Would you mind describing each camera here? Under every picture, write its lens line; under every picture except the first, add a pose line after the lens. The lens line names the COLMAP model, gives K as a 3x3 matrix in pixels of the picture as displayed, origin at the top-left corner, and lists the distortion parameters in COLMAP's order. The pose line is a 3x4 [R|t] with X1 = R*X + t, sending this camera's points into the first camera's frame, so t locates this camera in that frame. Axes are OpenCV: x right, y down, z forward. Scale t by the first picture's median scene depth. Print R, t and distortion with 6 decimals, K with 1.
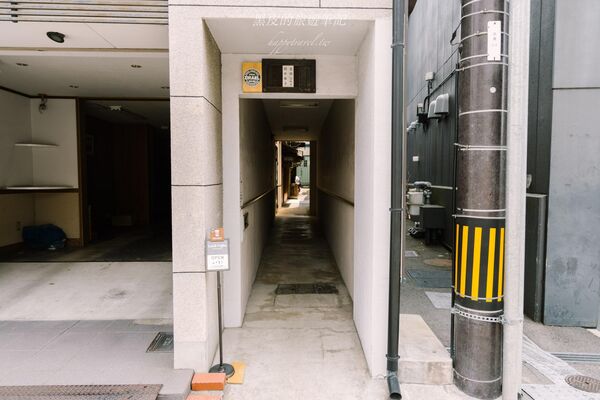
lens RADIAL K [[407.0, 0, 300.0], [0, 407.0, 200.0], [0, 0, 1]] dist [0.006094, 0.000487]
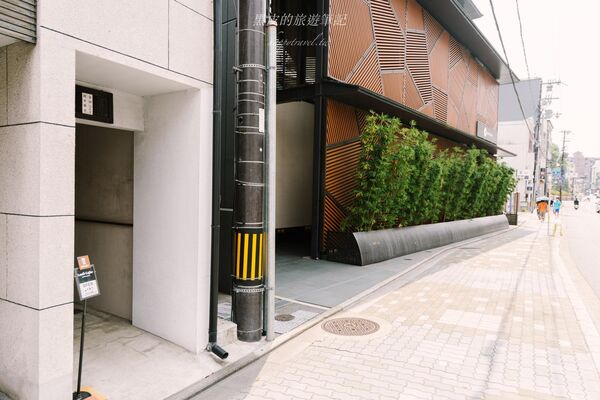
lens RADIAL K [[407.0, 0, 300.0], [0, 407.0, 200.0], [0, 0, 1]] dist [0.006094, 0.000487]
pose [[0.530470, -0.012623, 0.847610, -0.672061], [0.022261, 0.999752, 0.000957, -0.052532], [-0.847411, 0.018361, 0.530619, -0.002153]]
